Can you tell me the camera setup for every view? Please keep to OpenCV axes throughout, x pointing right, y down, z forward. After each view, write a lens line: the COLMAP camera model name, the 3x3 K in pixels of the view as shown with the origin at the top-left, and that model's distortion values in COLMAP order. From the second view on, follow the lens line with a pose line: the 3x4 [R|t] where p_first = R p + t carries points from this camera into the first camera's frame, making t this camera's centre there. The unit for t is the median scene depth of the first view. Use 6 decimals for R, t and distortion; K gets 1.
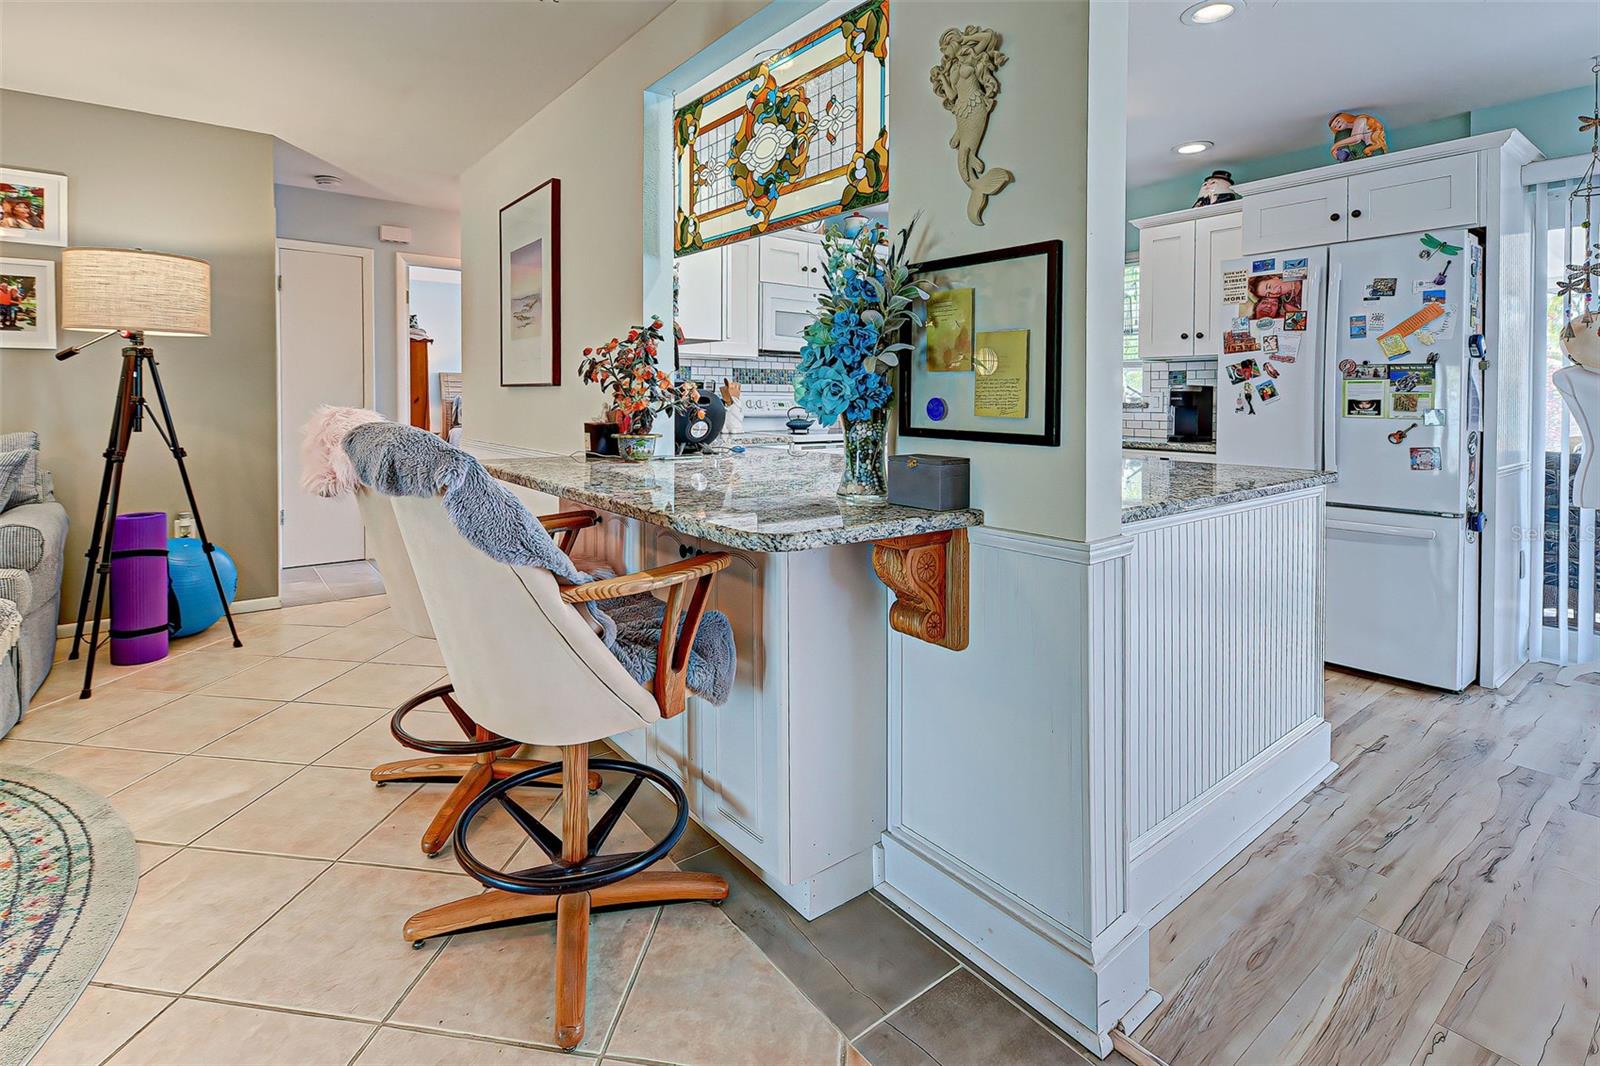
lens RADIAL K [[749.1, 0, 794.6], [0, 749.1, 409.7], [0, 0, 1]] dist [0.015344, -0.000325]
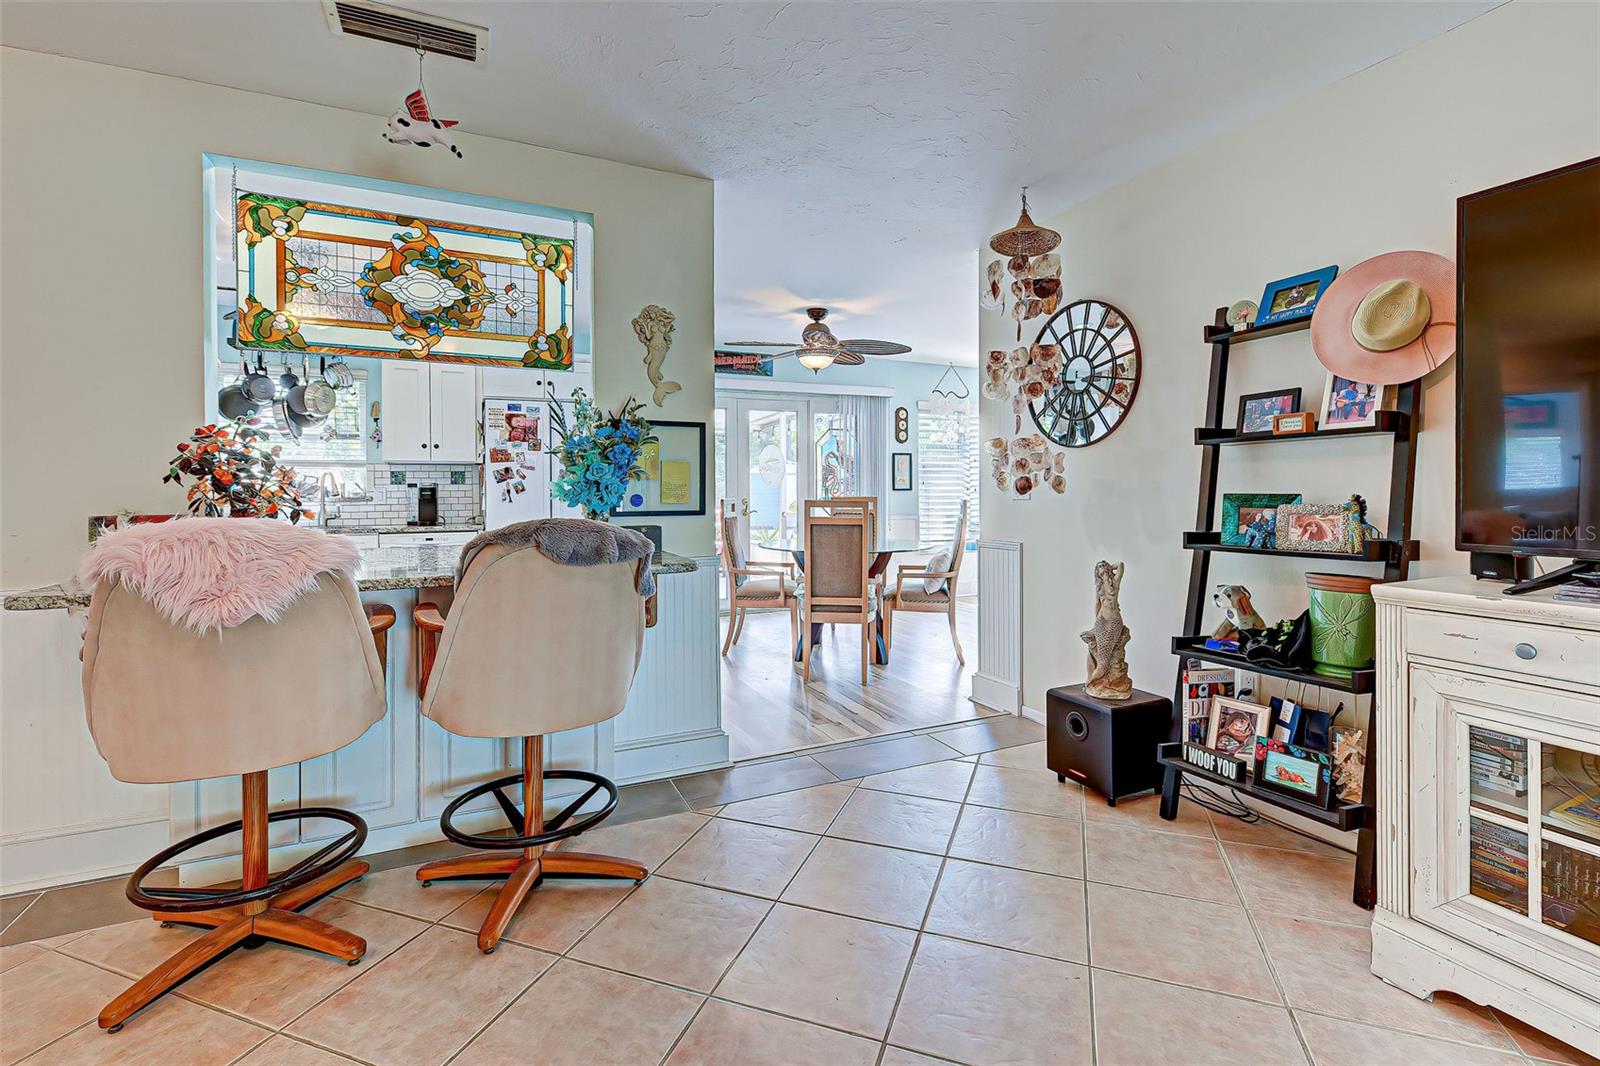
lens RADIAL K [[721.9, 0, 789.8], [0, 721.9, 489.9], [0, 0, 1]] dist [0.009049, -0.000284]
pose [[0.211042, -0.009590, 0.977430, -1.029241], [0.024778, 0.999683, 0.004458, -0.017644], [-0.977163, 0.023278, 0.211212, 0.180755]]
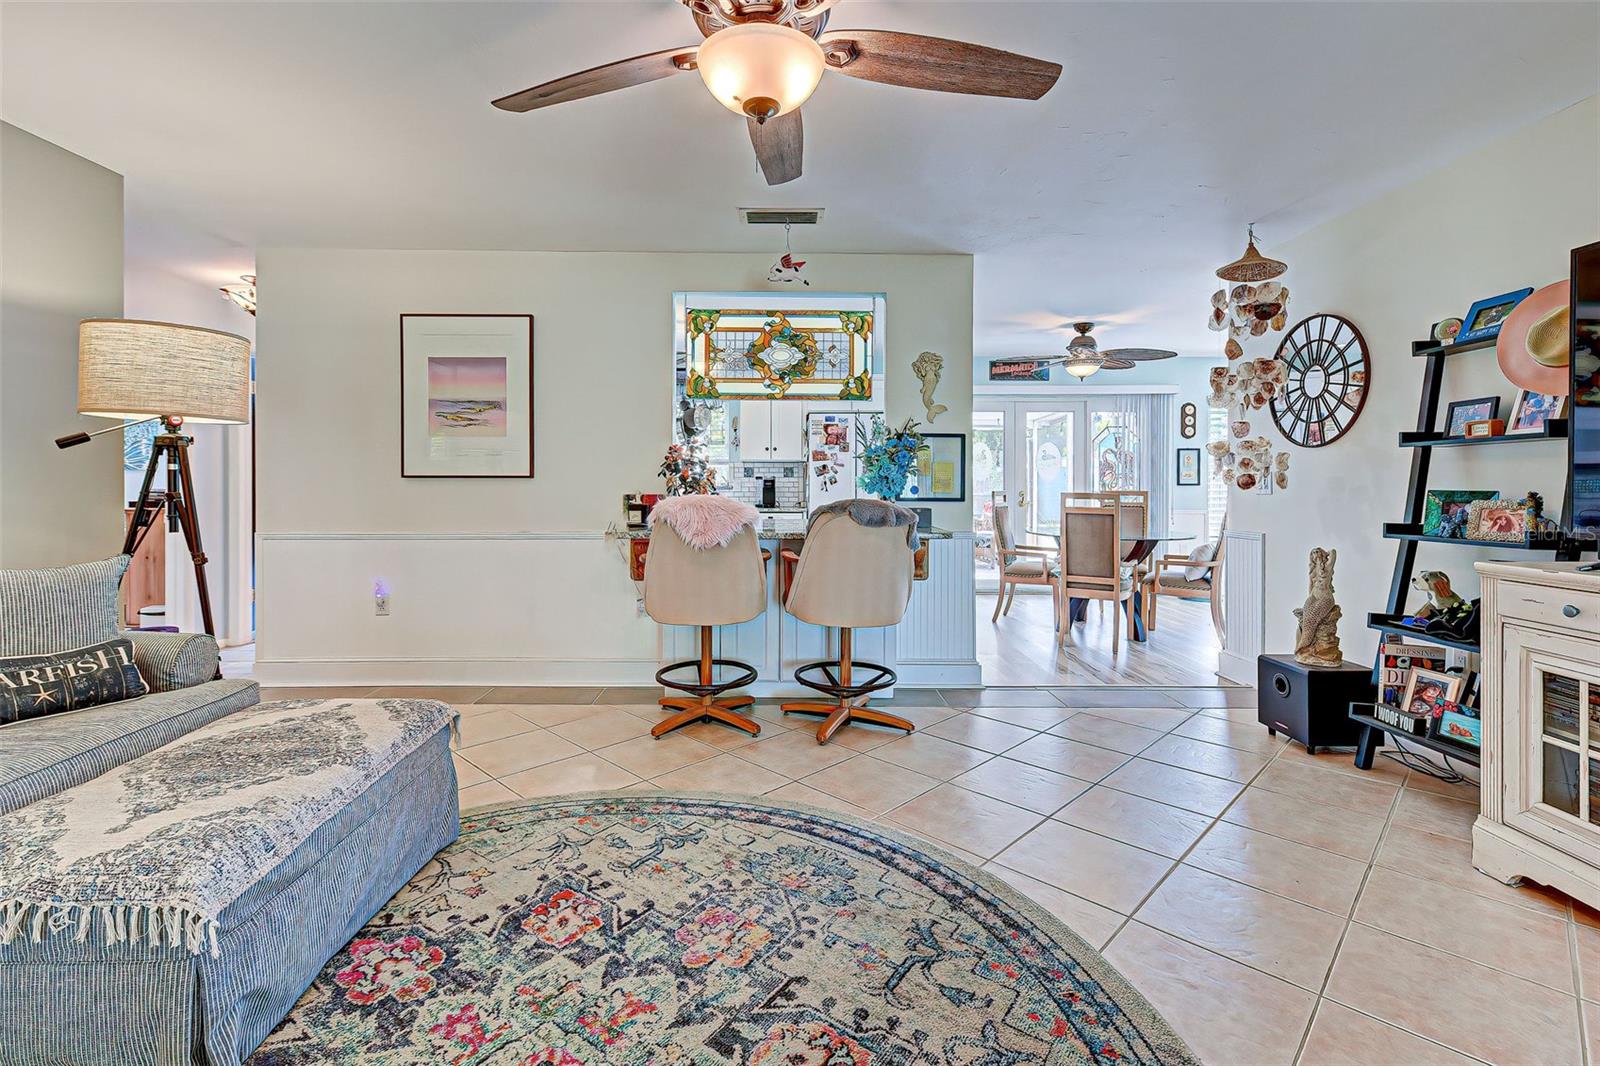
lens RADIAL K [[722.5, 0, 775.2], [0, 722.5, 478.7], [0, 0, 1]] dist [0.011410, -0.000048]
pose [[0.598219, -0.001595, 0.801331, -1.487159], [0.016013, 0.999822, -0.009965, -0.016034], [-0.801172, 0.018793, 0.598138, -0.082624]]
